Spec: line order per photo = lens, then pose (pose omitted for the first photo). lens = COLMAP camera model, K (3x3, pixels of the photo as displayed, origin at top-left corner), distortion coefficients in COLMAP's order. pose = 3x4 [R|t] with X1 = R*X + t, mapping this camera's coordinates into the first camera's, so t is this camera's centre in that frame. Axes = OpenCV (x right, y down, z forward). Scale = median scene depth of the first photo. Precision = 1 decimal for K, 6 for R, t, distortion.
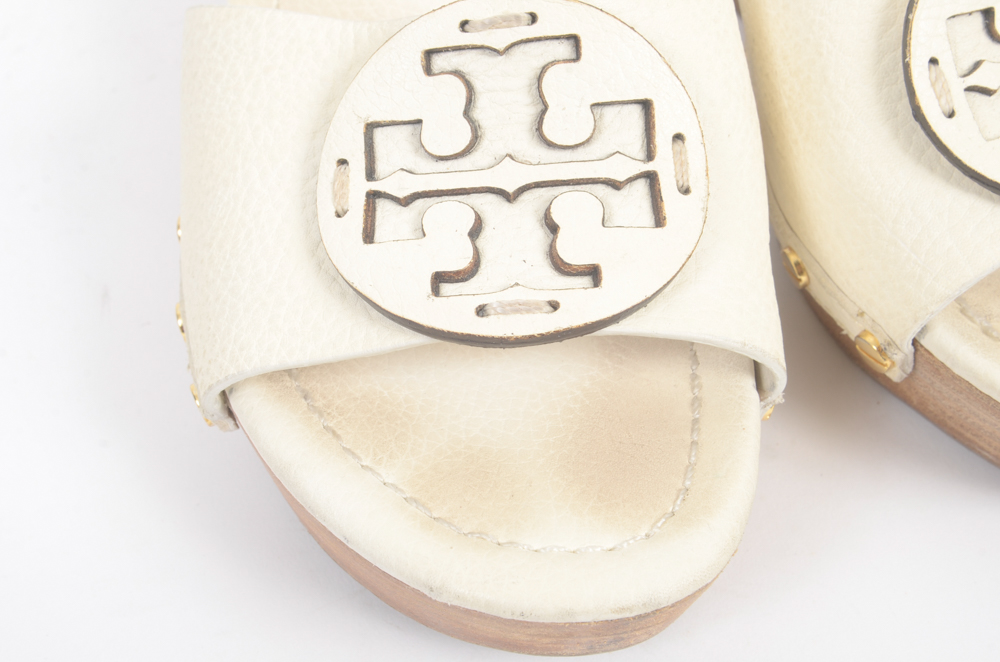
lens RADIAL K [[1426.1, 0, 492.0], [0, 1426.1, 332.3], [0, 0, 1]] dist [-0.002089, 0.000000]
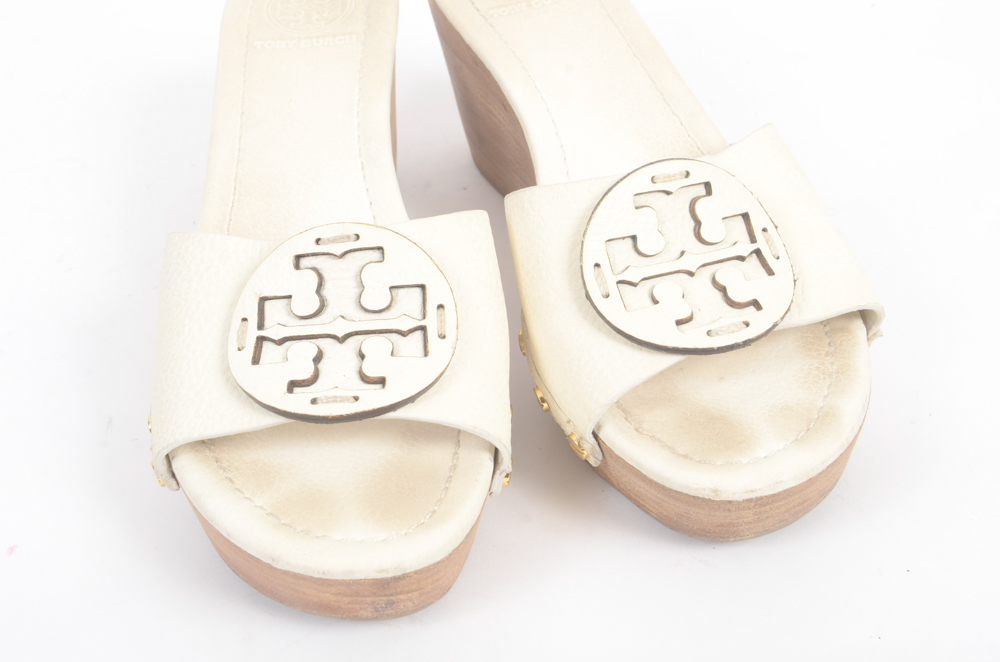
lens RADIAL K [[1426.1, 0, 504.0], [0, 1426.1, 335.6], [0, 0, 1]] dist [-0.002089, 0.000000]
pose [[0.999287, 0.012065, -0.035784, 0.263507], [-0.018523, 0.982365, -0.186053, 0.208273], [0.032908, 0.186584, 0.981888, -0.644736]]
